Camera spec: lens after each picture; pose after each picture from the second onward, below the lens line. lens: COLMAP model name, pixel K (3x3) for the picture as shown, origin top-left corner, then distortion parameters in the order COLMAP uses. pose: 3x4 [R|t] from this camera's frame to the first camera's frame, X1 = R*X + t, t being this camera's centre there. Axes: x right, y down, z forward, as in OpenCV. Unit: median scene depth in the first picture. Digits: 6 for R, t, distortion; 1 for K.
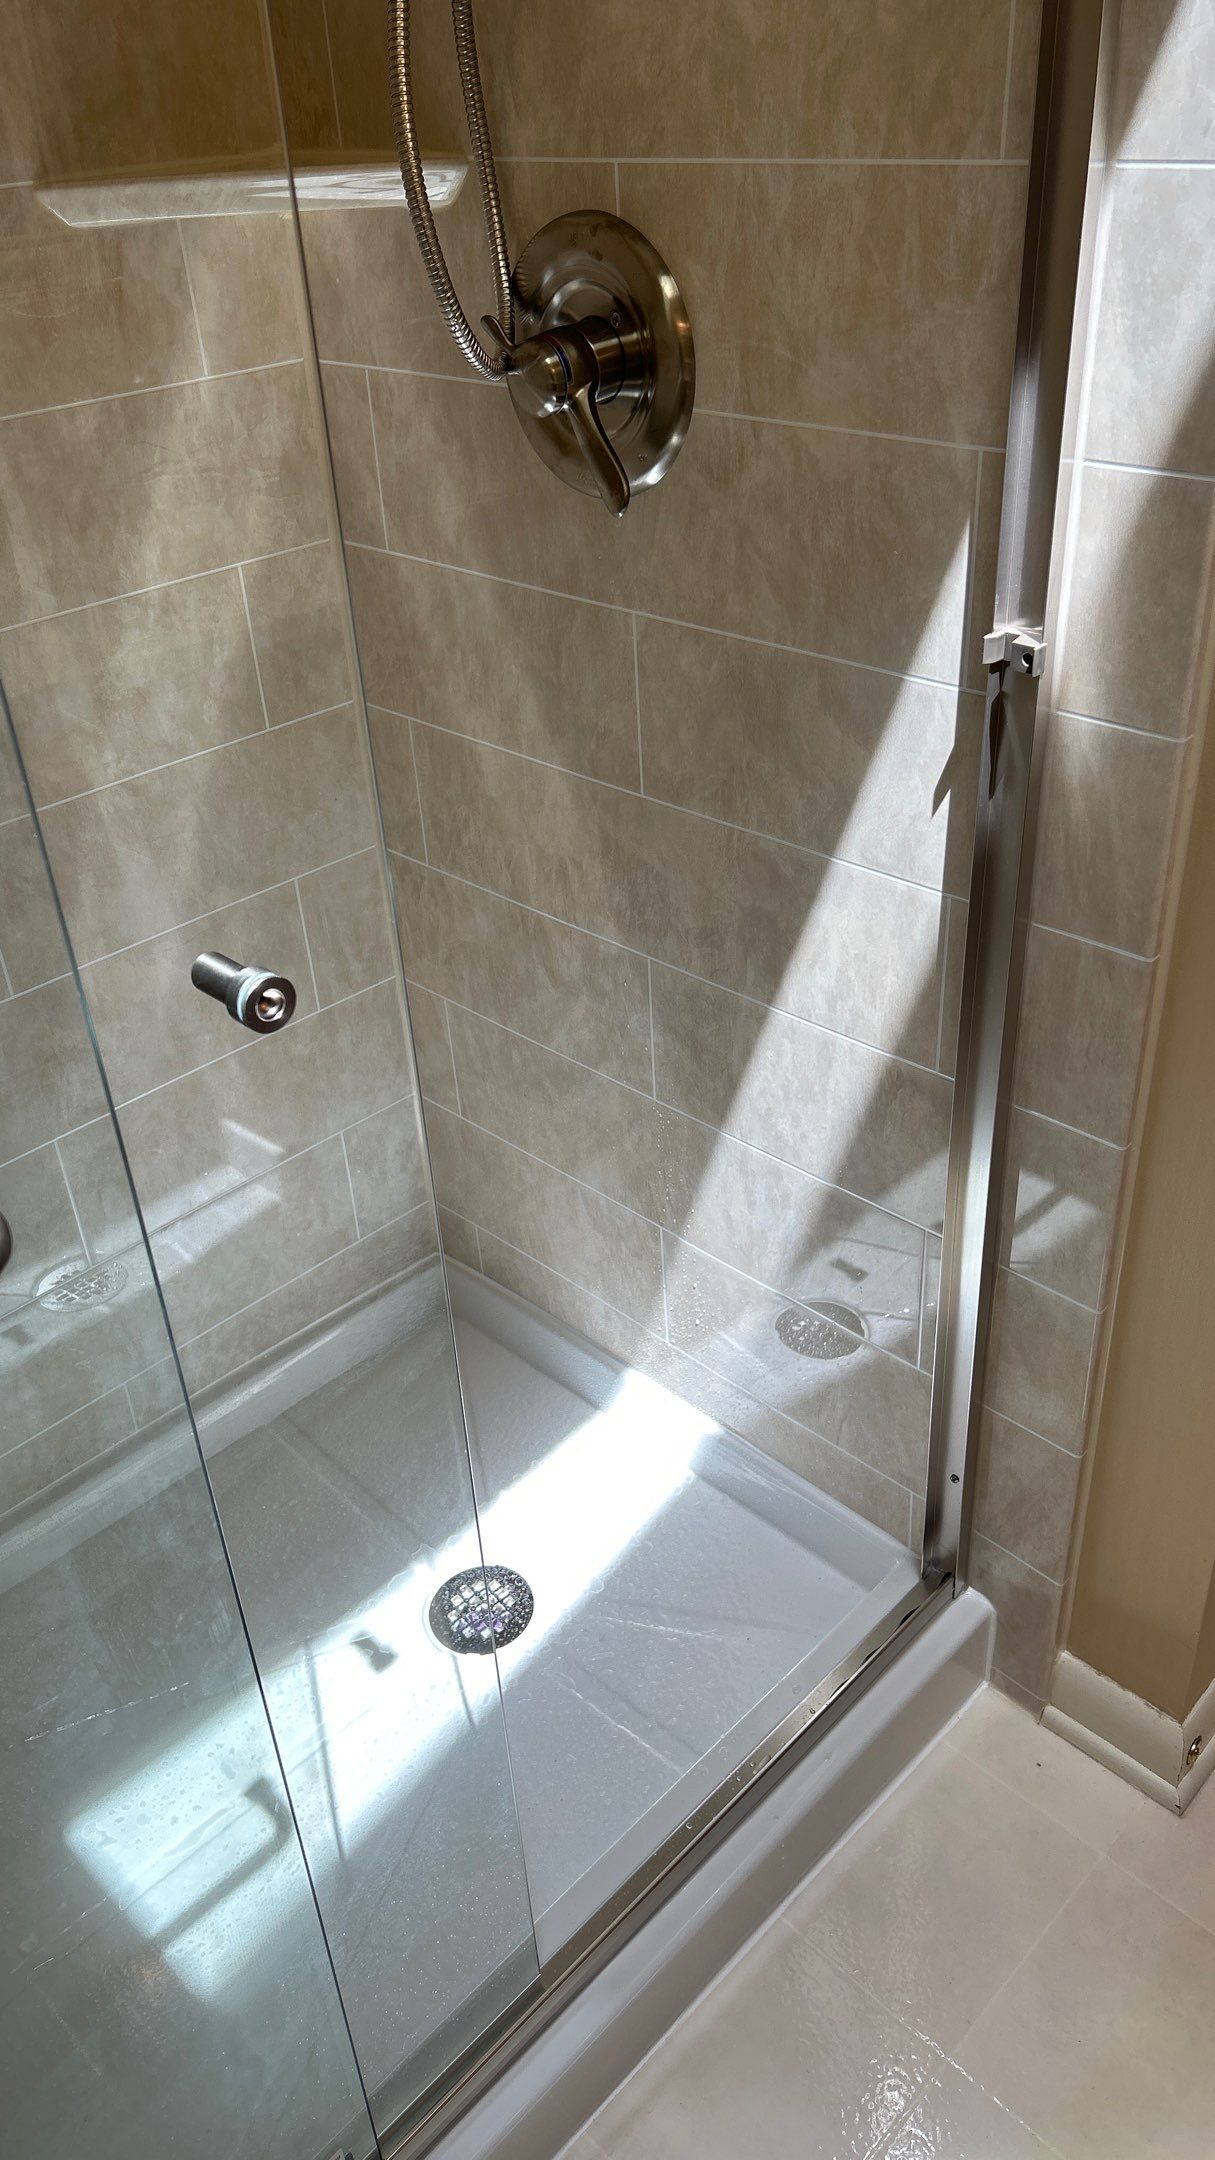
lens RADIAL K [[1615.5, 0, 614.9], [0, 1615.5, 1093.4], [0, 0, 1]] dist [0.070902, -0.090378]
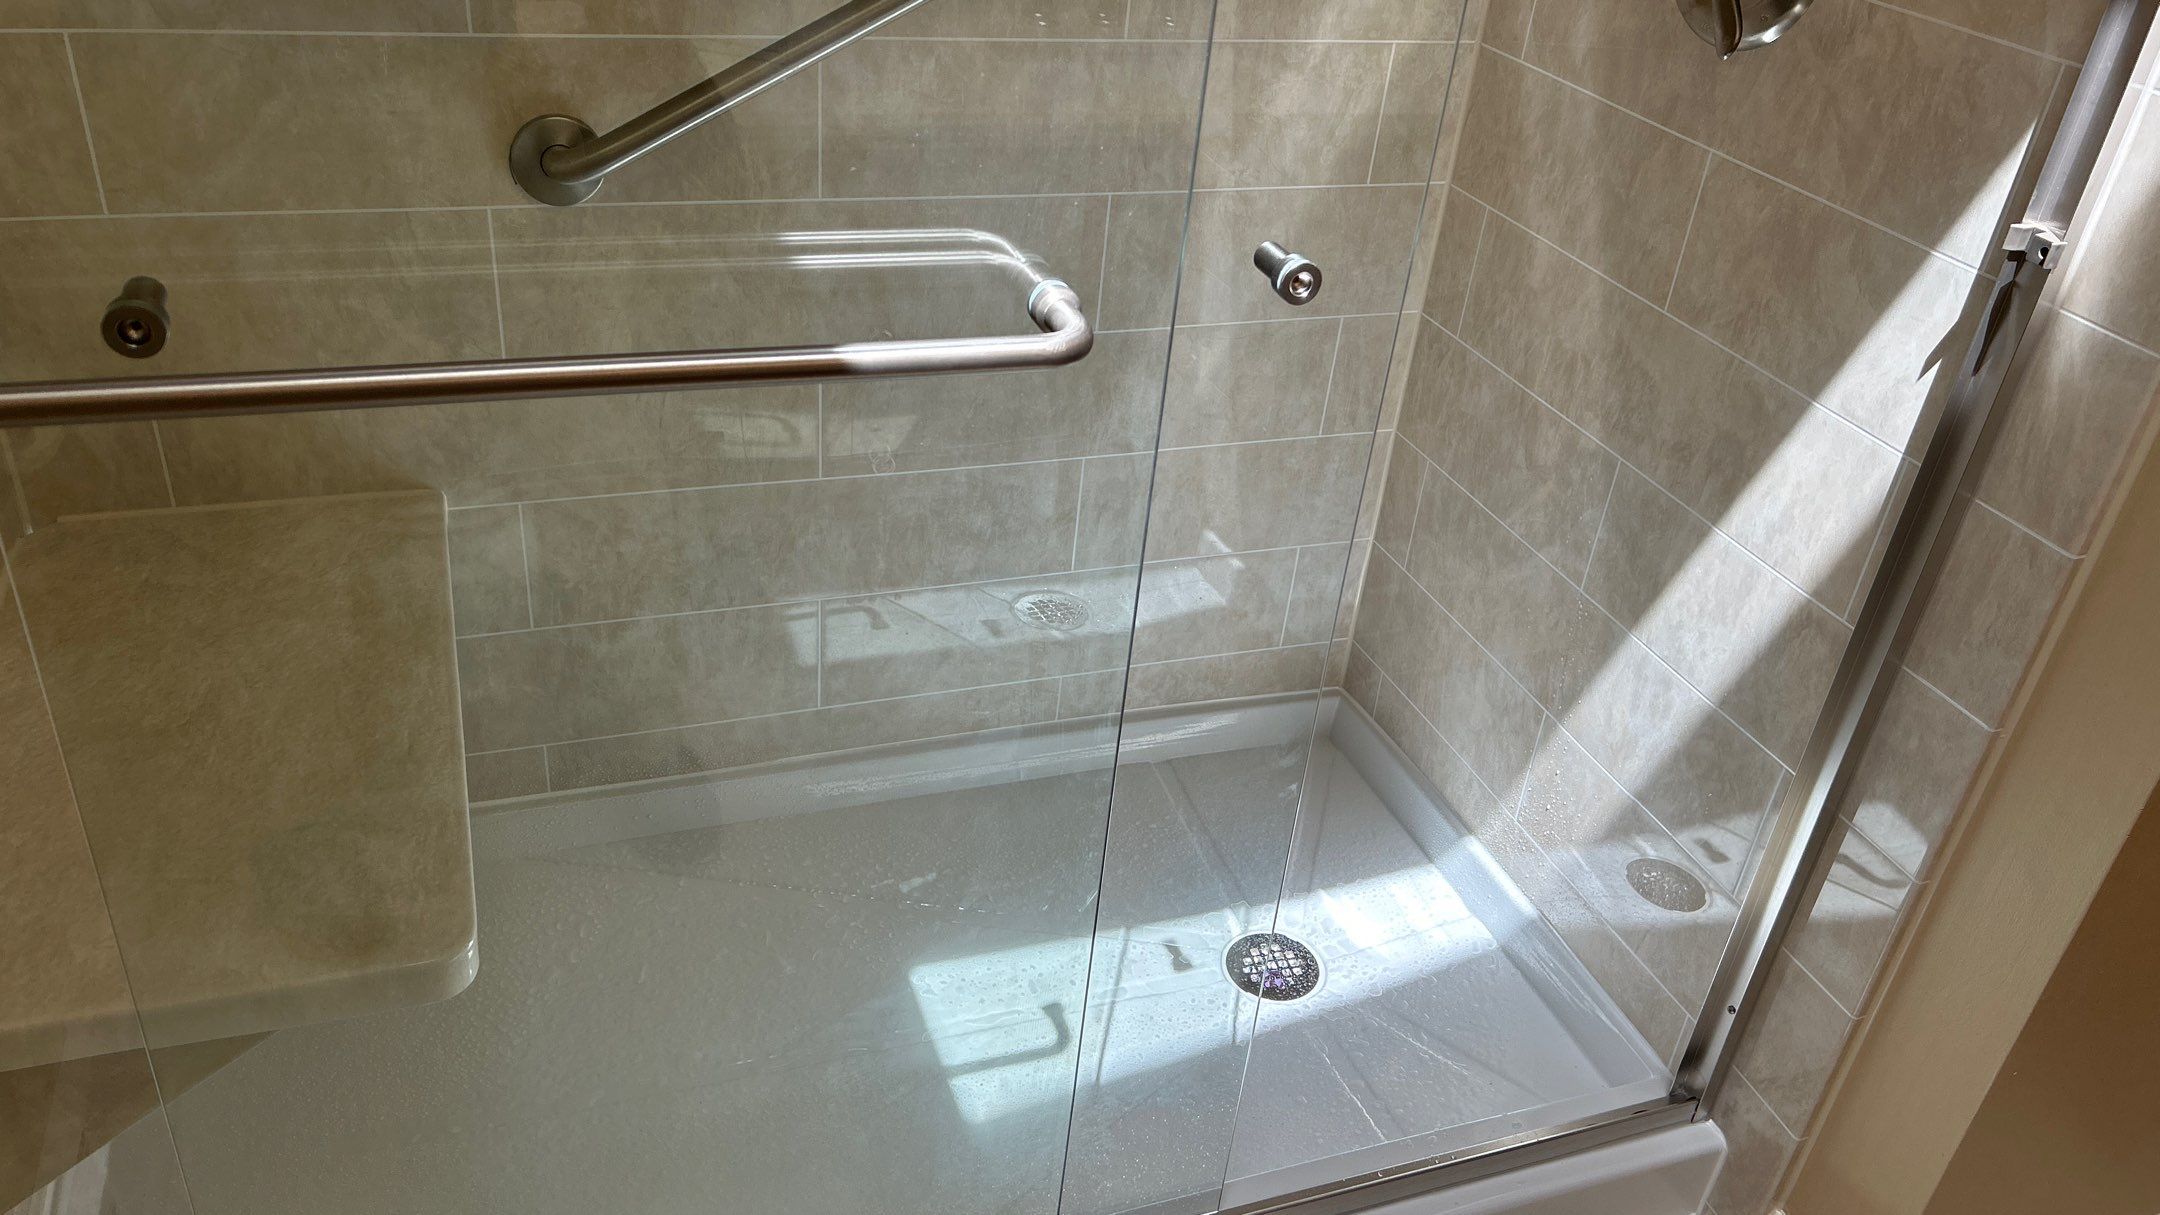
lens RADIAL K [[1629.0, 0, 1080.0], [0, 1629.0, 607.5], [0, 0, 1]] dist [0.011882, -0.020253]
pose [[0.894537, 0.337495, -0.293088, 0.055302], [-0.349020, 0.937014, 0.013737, 0.134272], [0.279264, 0.090006, 0.955987, -0.175061]]
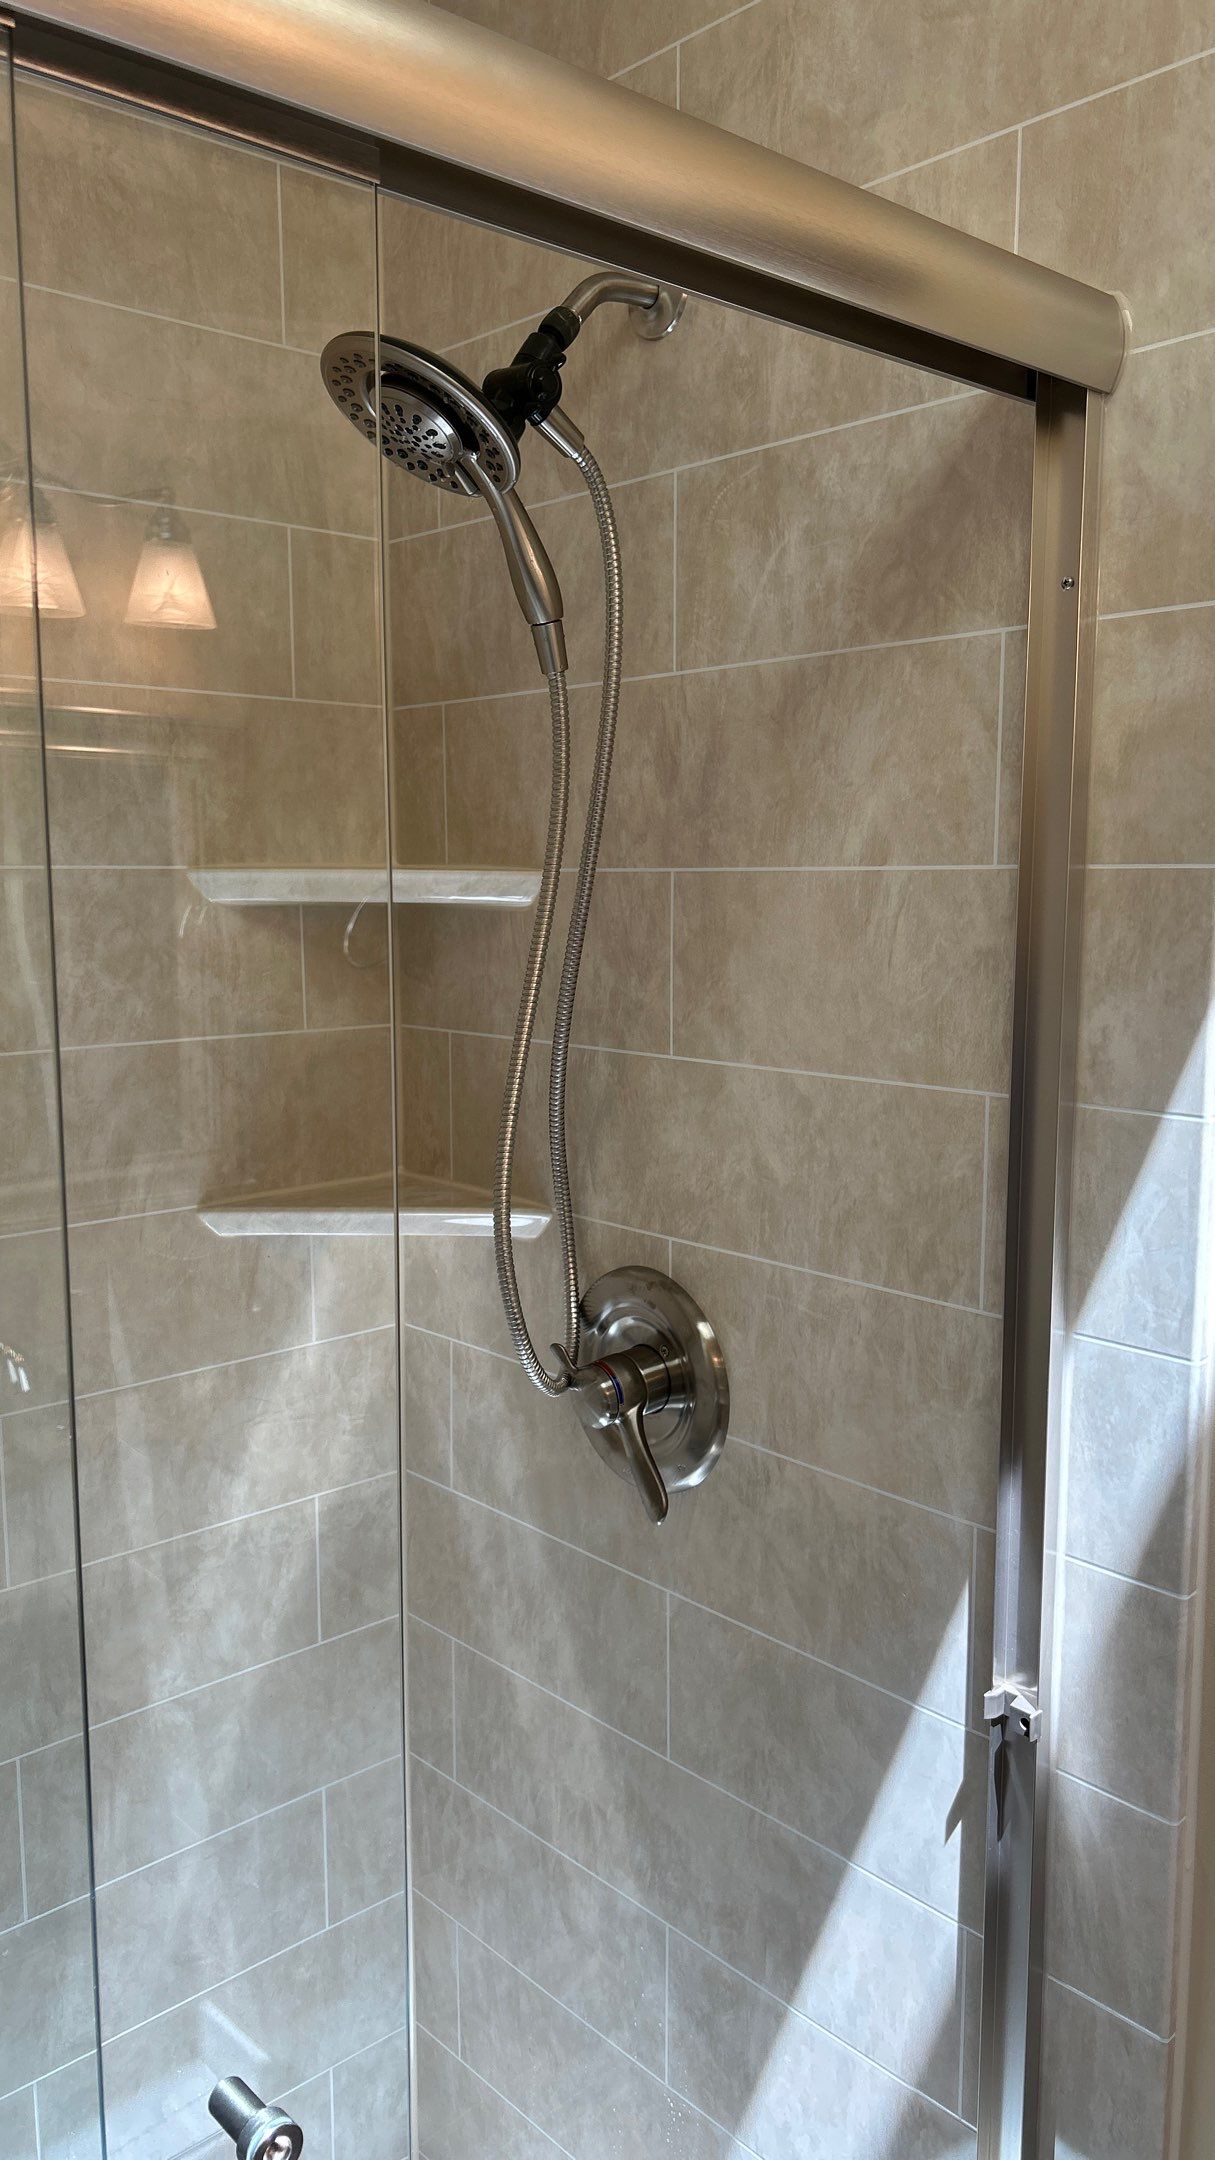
lens RADIAL K [[1629.0, 0, 609.1], [0, 1629.0, 1050.1], [0, 0, 1]] dist [0.011882, -0.020253]
pose [[0.997291, 0.054890, -0.048977, 0.005484], [-0.070841, 0.896057, -0.438251, -0.132371], [0.019830, 0.440533, 0.897518, -0.131229]]
